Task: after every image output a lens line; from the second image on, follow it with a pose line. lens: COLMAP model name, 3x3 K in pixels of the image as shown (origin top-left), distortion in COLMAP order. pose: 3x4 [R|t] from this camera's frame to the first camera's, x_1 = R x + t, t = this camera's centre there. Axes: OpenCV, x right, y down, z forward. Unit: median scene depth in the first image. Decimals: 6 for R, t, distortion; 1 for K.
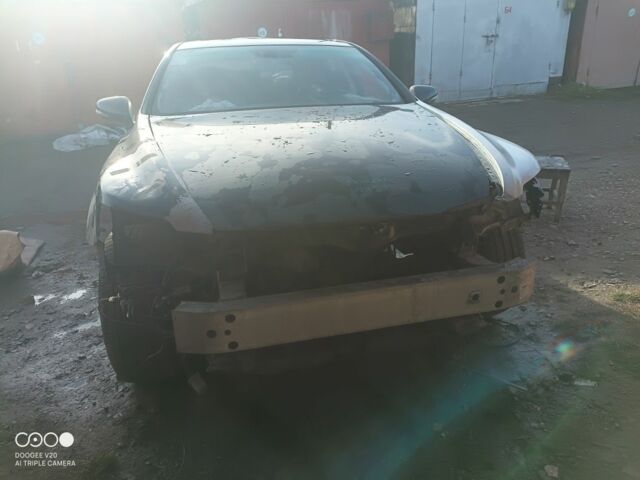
lens RADIAL K [[471.3, 0, 320.0], [0, 471.3, 240.0], [0, 0, 1]] dist [0.000823, -0.000558]
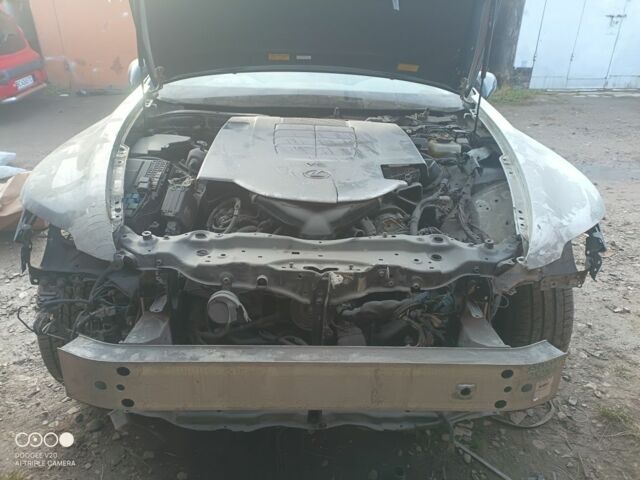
lens RADIAL K [[471.3, 0, 320.0], [0, 471.3, 240.0], [0, 0, 1]] dist [0.000823, -0.000558]
pose [[0.976233, 0.142948, -0.162893, 0.120216], [-0.132403, 0.988437, 0.073905, -0.080633], [0.171574, -0.050581, 0.983872, 0.160157]]
